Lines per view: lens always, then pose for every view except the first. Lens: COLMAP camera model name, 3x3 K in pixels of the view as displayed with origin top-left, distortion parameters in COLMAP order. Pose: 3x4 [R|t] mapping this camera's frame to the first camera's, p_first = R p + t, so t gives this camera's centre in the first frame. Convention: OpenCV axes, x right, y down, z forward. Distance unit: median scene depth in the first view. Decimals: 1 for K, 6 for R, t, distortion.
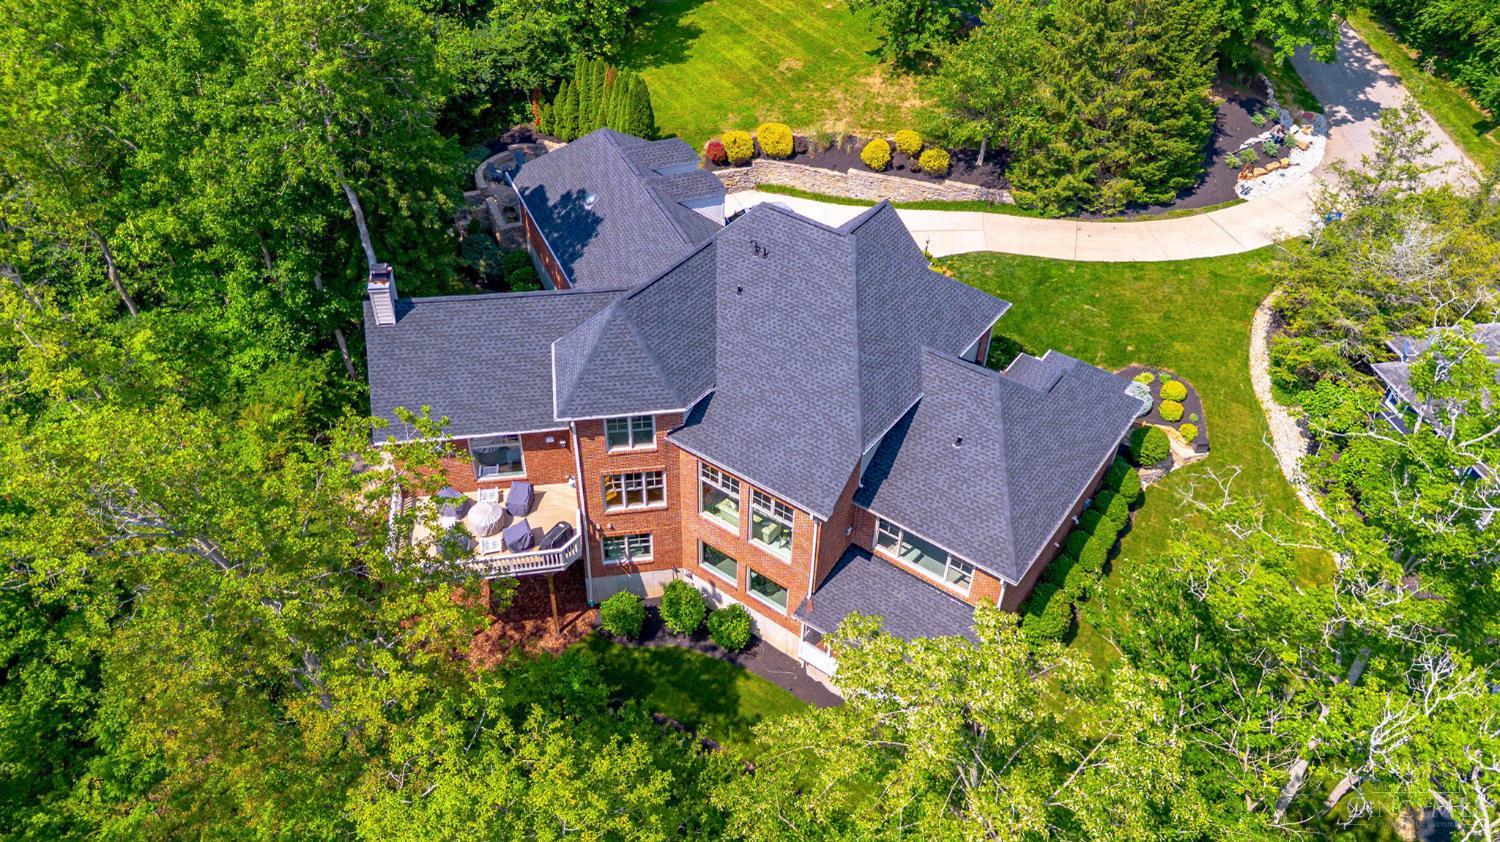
lens RADIAL K [[1055.4, 0, 750.0], [0, 1055.4, 421.0], [0, 0, 1]] dist [0.036408, -0.000969]
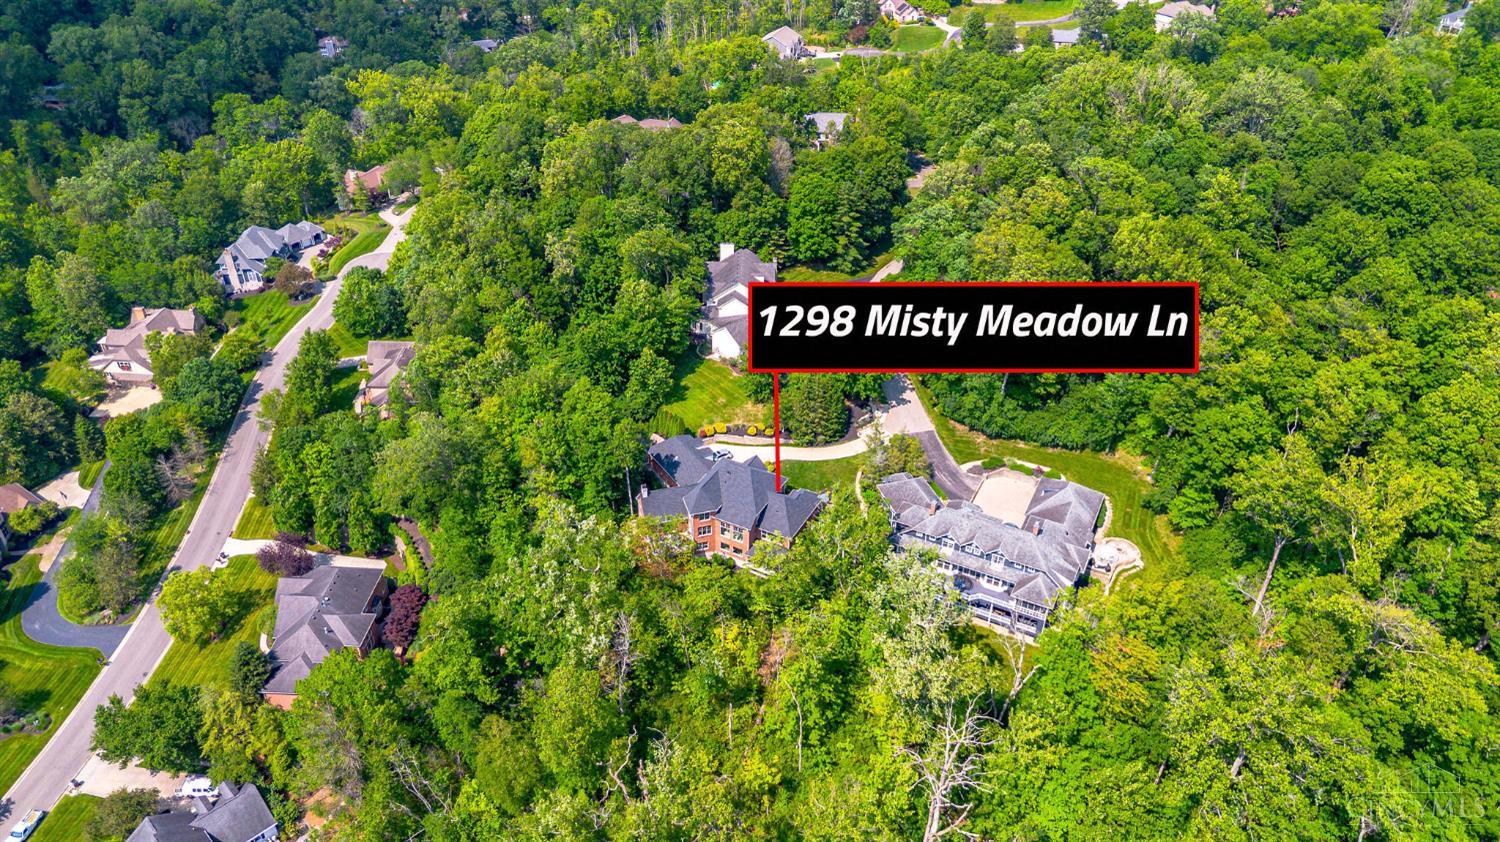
lens RADIAL K [[1055.4, 0, 750.0], [0, 1055.4, 421.0], [0, 0, 1]] dist [0.036408, -0.000969]
pose [[0.990155, -0.085715, 0.110664, -0.274097], [0.098207, 0.988745, -0.112869, 0.095879], [-0.099744, 0.122626, 0.987428, -2.483162]]
